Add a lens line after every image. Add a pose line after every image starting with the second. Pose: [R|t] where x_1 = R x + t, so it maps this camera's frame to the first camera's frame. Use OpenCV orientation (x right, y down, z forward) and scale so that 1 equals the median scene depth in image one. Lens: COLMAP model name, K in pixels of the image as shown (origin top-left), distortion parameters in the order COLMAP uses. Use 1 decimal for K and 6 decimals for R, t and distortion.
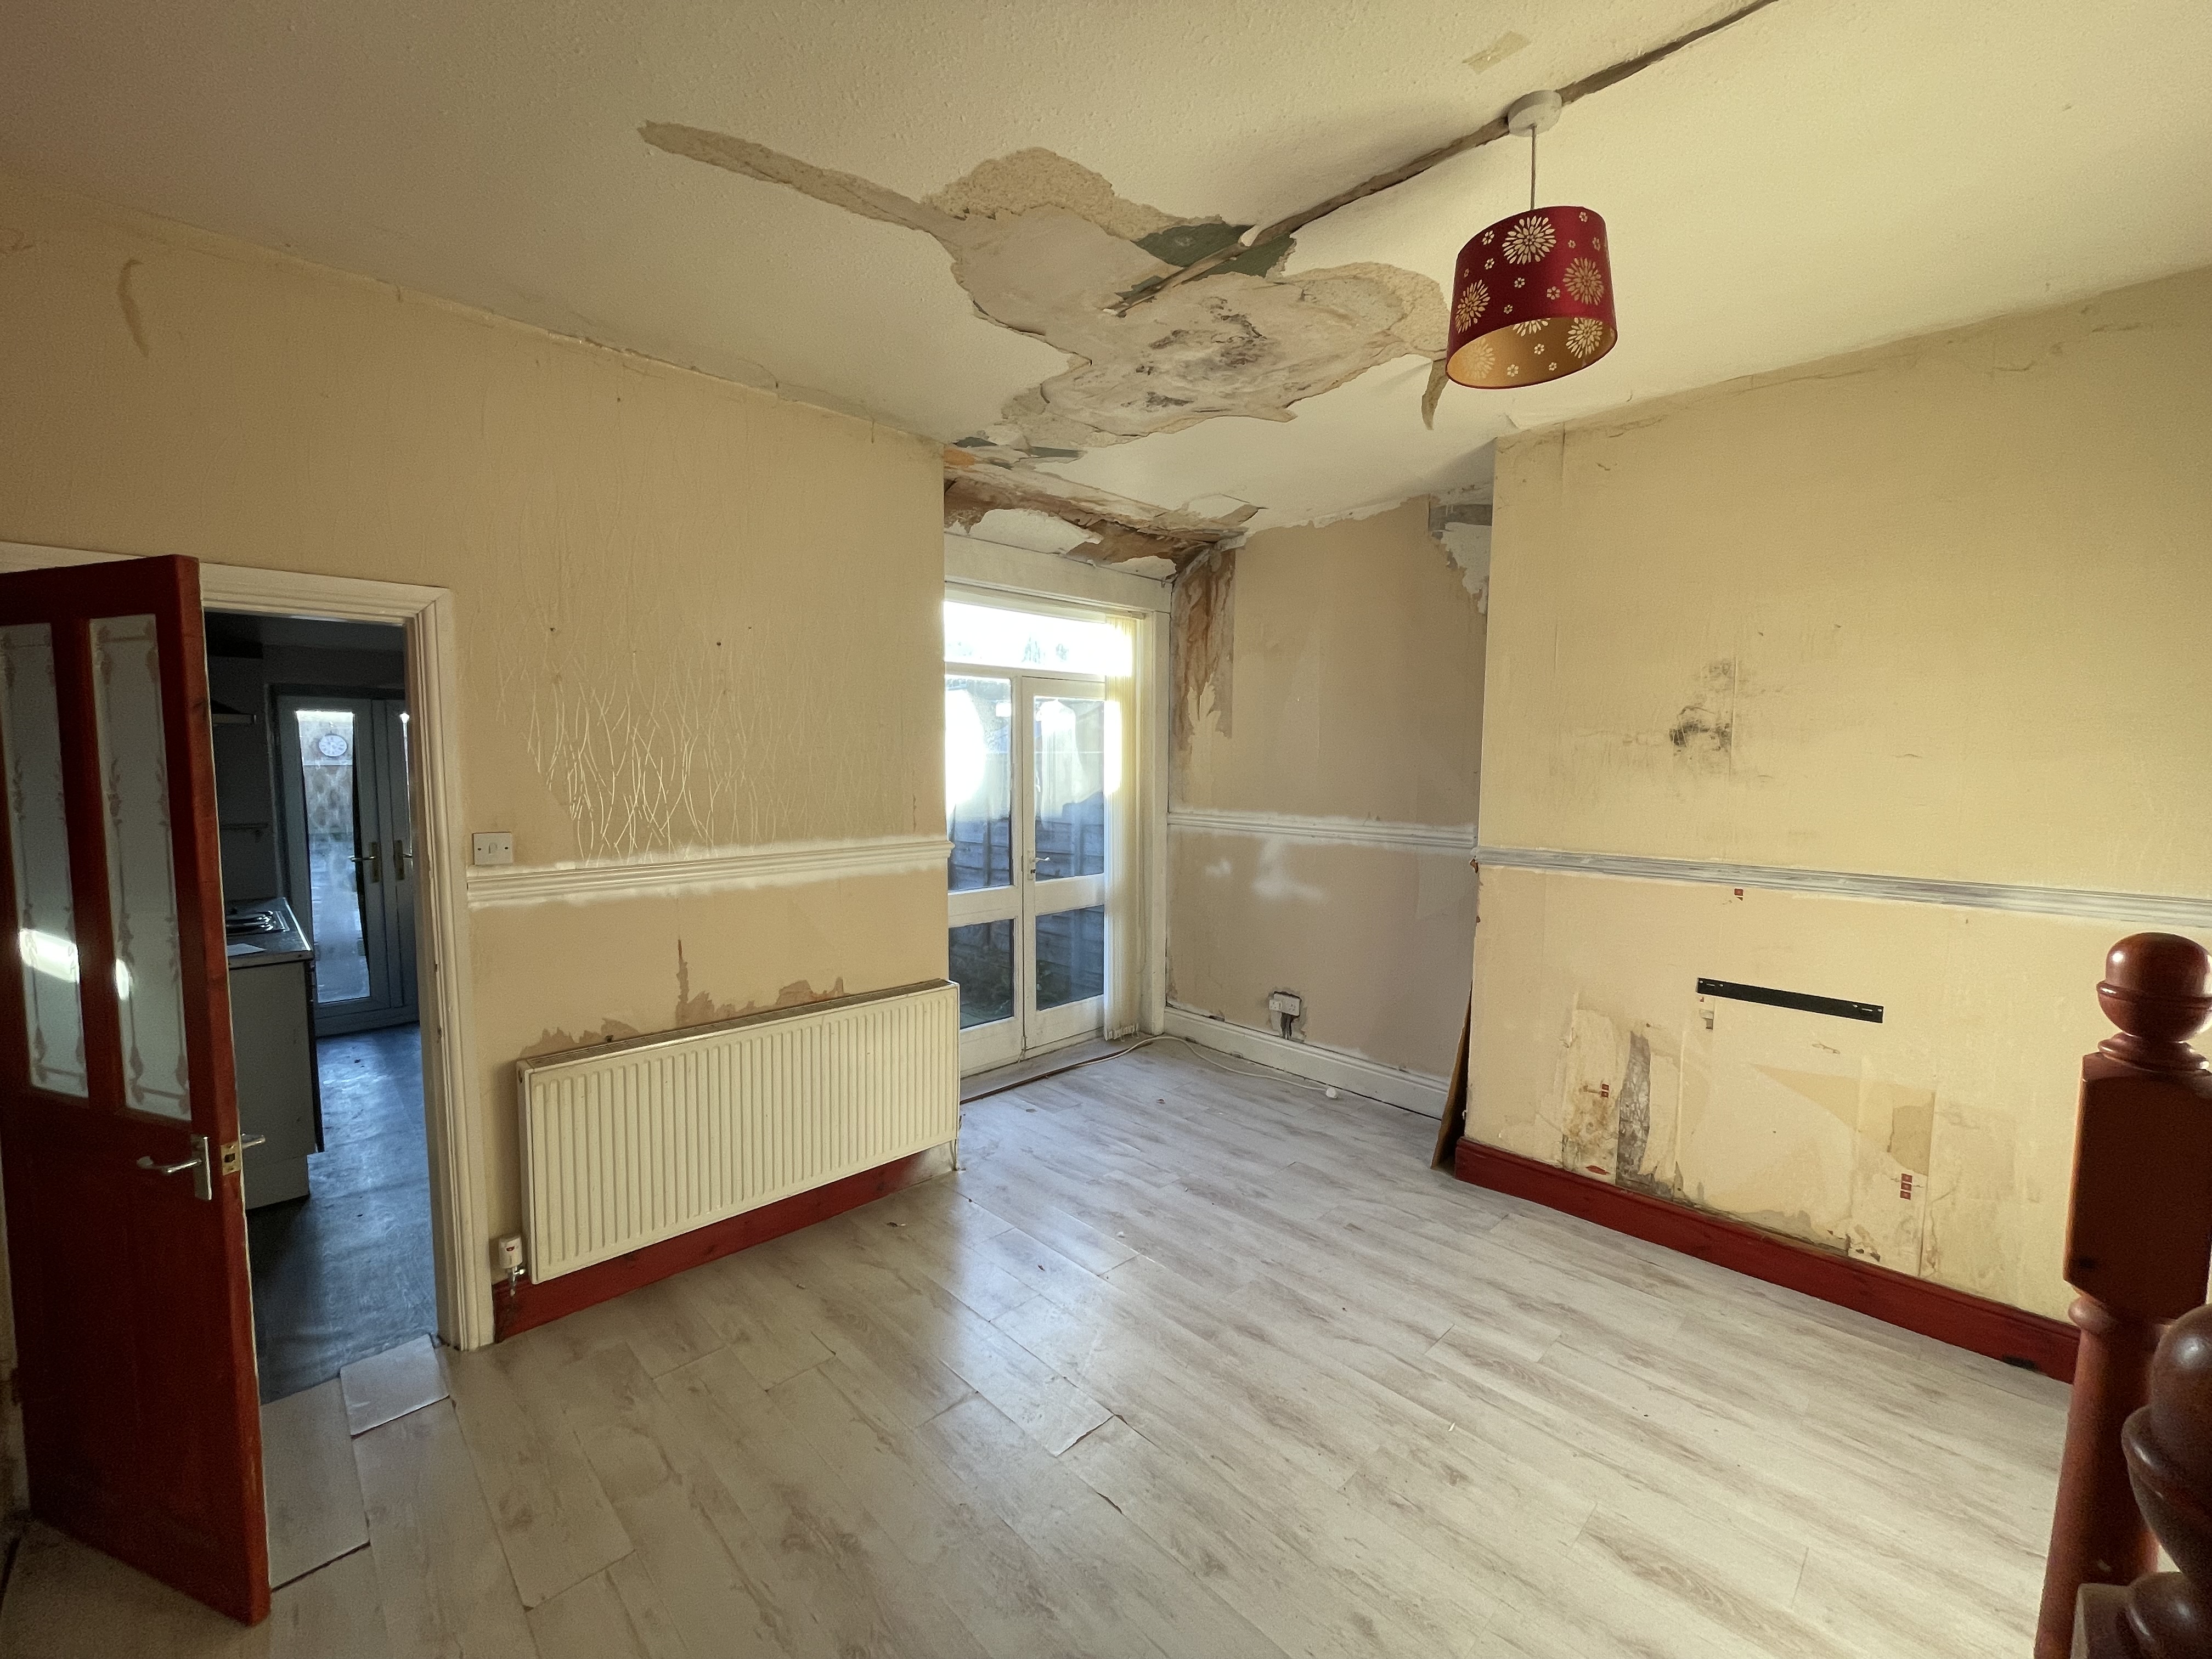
lens RADIAL K [[888.1, 0, 1109.7], [0, 888.1, 825.5], [0, 0, 1]] dist [0.002324, 0.000190]
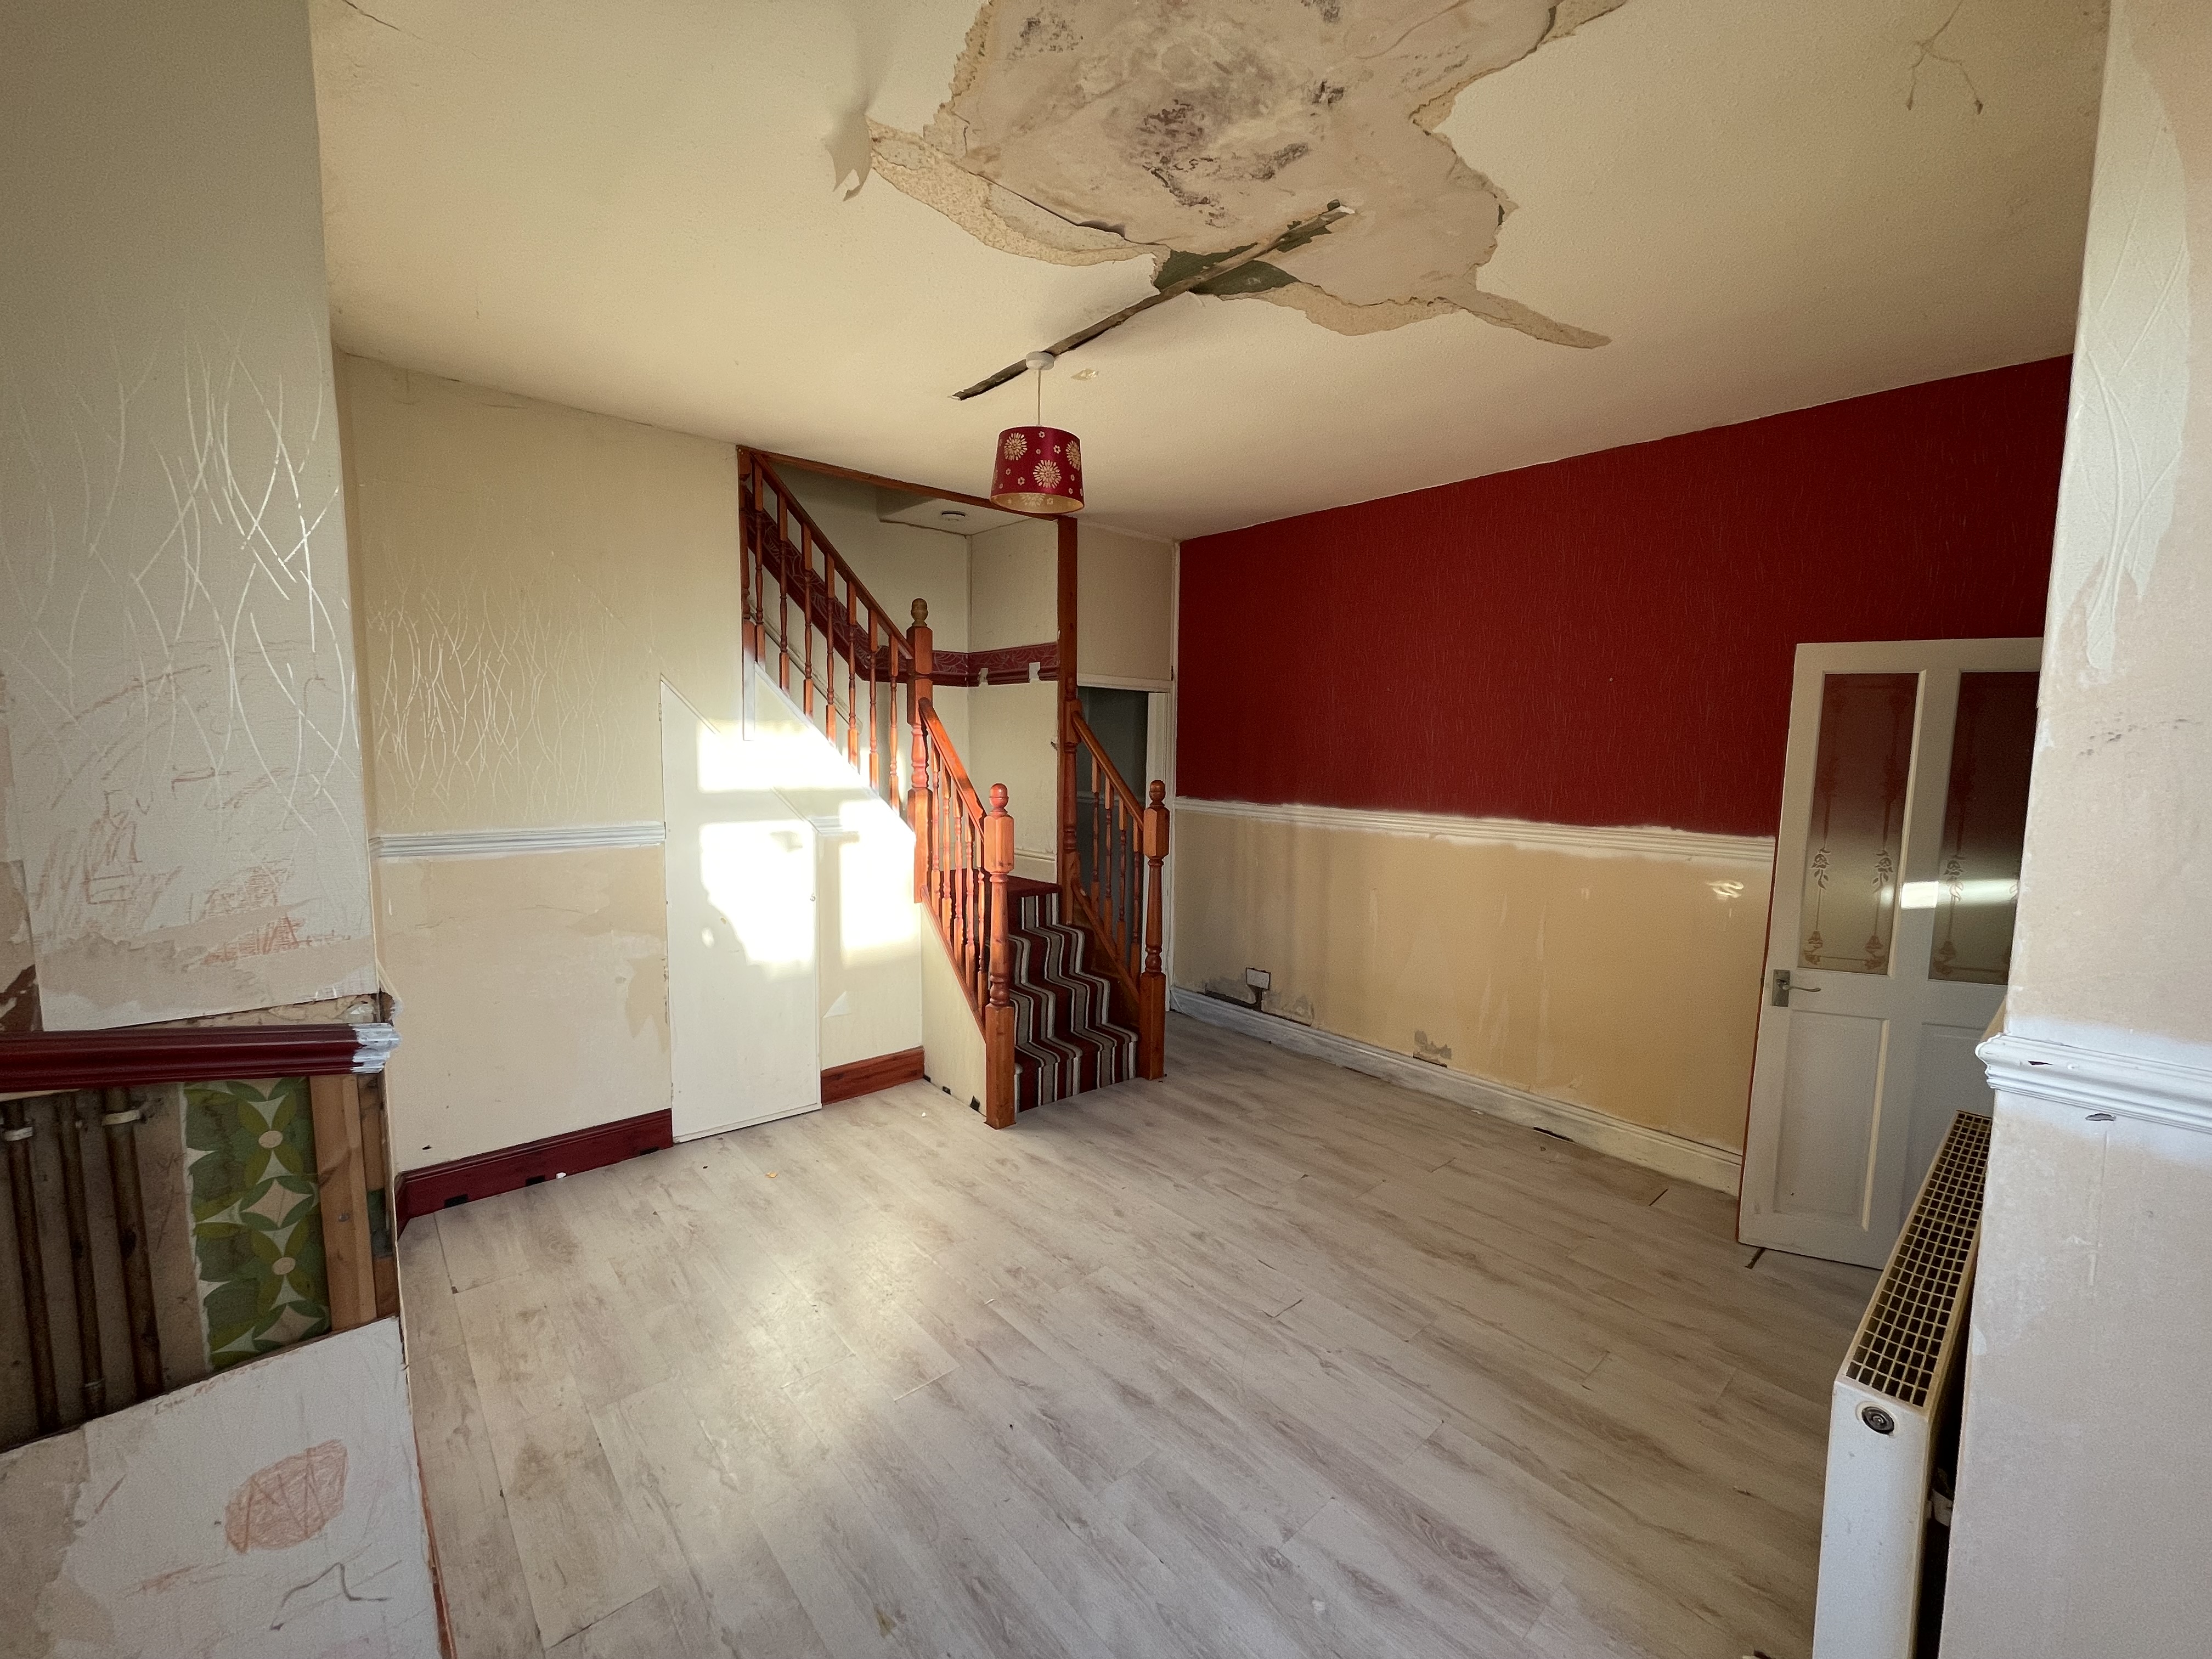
lens RADIAL K [[888.1, 0, 1114.0], [0, 888.1, 834.4], [0, 0, 1]] dist [0.002324, 0.000190]
pose [[-0.998735, -0.021875, 0.045282, 0.158014], [-0.013346, 0.983446, 0.180707, -0.145193], [-0.048486, 0.179874, -0.982494, 1.836510]]
